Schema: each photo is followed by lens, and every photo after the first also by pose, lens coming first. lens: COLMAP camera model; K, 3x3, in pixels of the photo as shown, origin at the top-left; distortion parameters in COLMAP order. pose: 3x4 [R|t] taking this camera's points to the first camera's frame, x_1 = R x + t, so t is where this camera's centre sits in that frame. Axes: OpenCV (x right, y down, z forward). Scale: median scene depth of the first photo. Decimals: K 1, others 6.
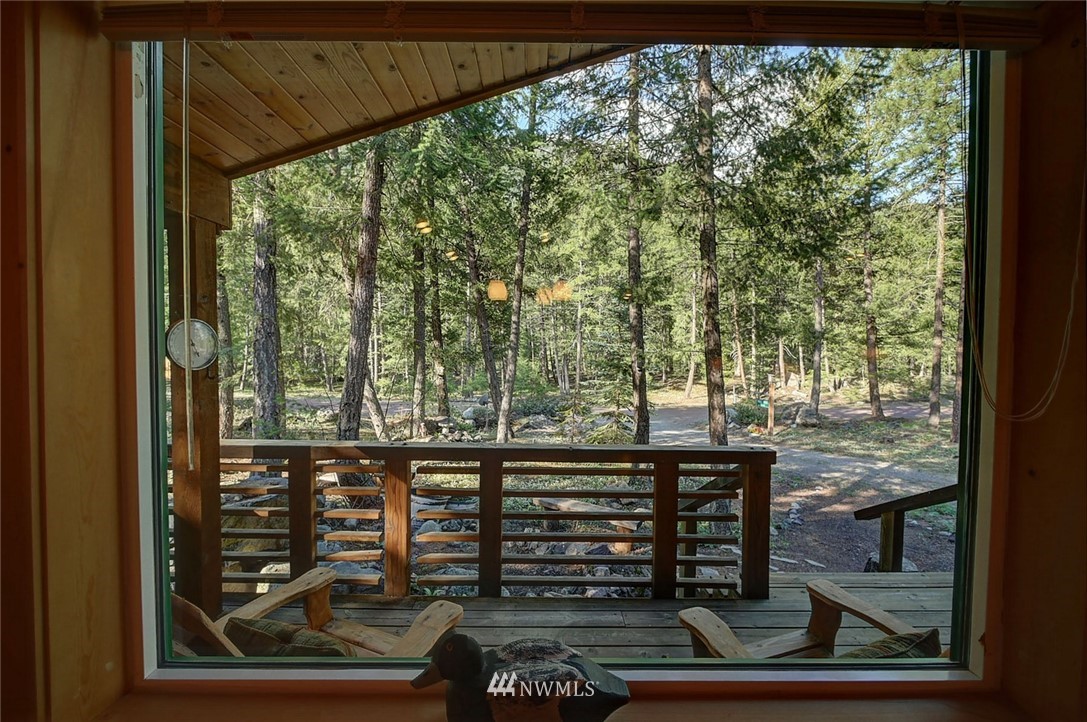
lens RADIAL K [[450.4, 0, 547.4], [0, 450.4, 354.6], [0, 0, 1]] dist [-0.006206, -0.000122]
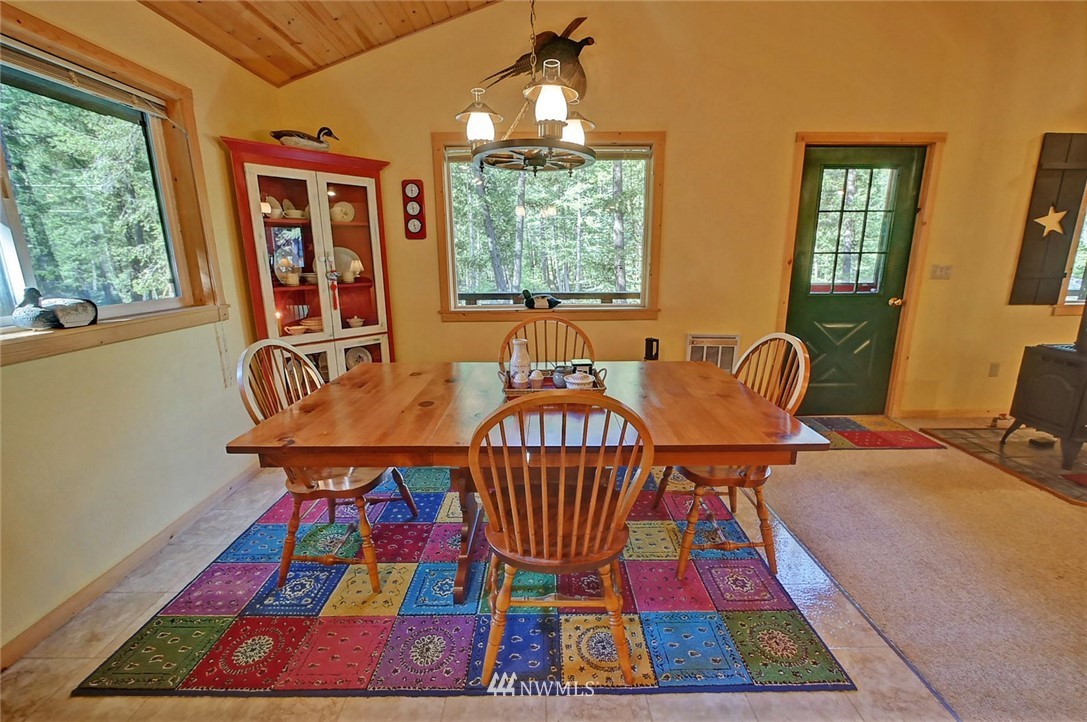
lens RADIAL K [[450.4, 0, 547.4], [0, 450.4, 354.6], [0, 0, 1]] dist [-0.006206, -0.000122]
pose [[0.999800, -0.018946, -0.006347, 0.001455], [0.019812, 0.981148, 0.192240, 0.013735], [0.002585, -0.192327, 0.981327, -0.147425]]
